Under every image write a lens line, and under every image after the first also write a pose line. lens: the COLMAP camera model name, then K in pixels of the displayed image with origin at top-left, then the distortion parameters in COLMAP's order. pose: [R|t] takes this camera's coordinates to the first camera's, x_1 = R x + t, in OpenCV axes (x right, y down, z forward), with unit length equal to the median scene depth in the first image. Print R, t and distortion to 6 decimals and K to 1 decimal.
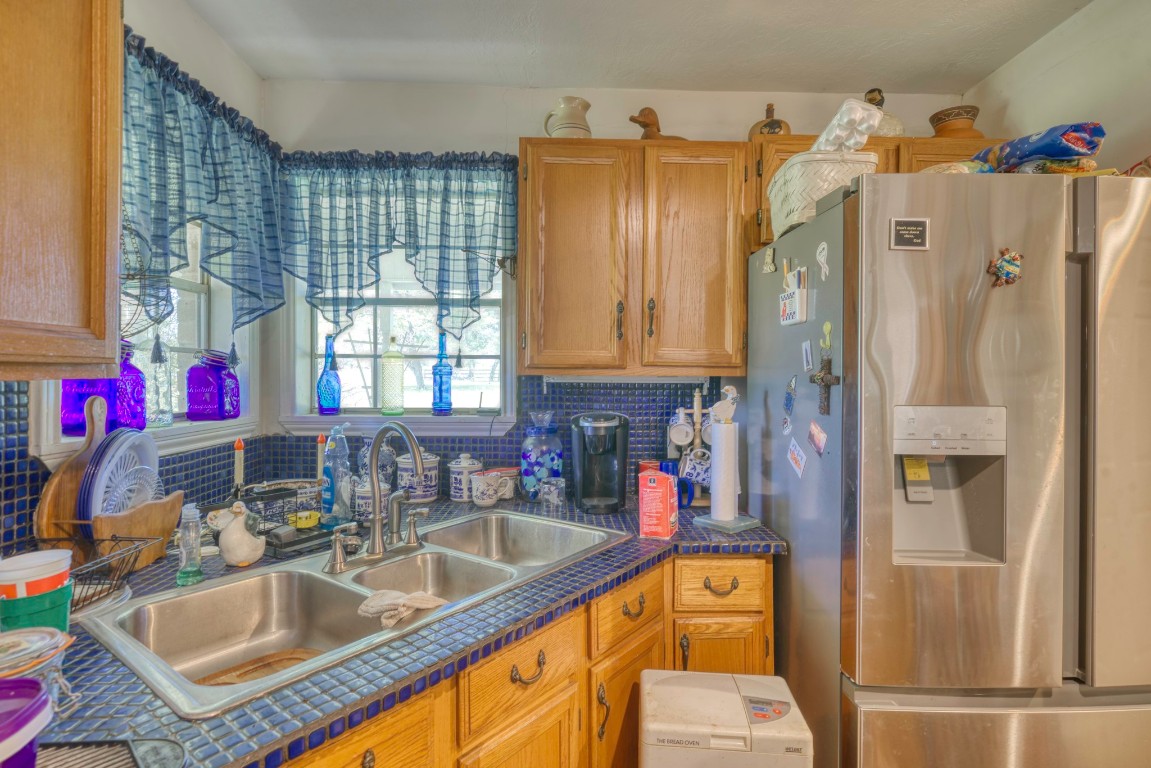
lens RADIAL K [[557.2, 0, 576.1], [0, 557.2, 378.5], [0, 0, 1]] dist [-0.003772, -0.000368]
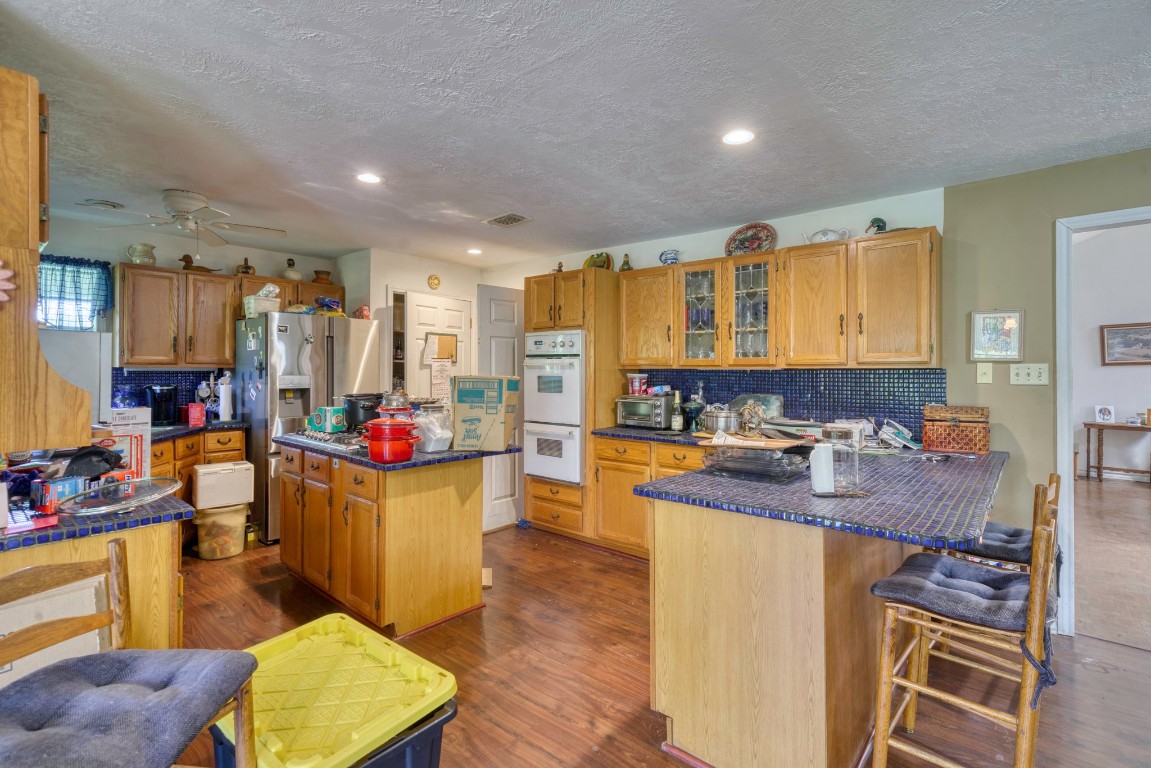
lens RADIAL K [[528.1, 0, 575.5], [0, 528.1, 373.0], [0, 0, 1]] dist [-0.001123, -0.000054]
pose [[0.660308, -0.003677, 0.750986, -0.492034], [0.002807, 0.999993, 0.002428, 0.018589], [-0.750990, 0.000504, 0.660314, -1.810428]]
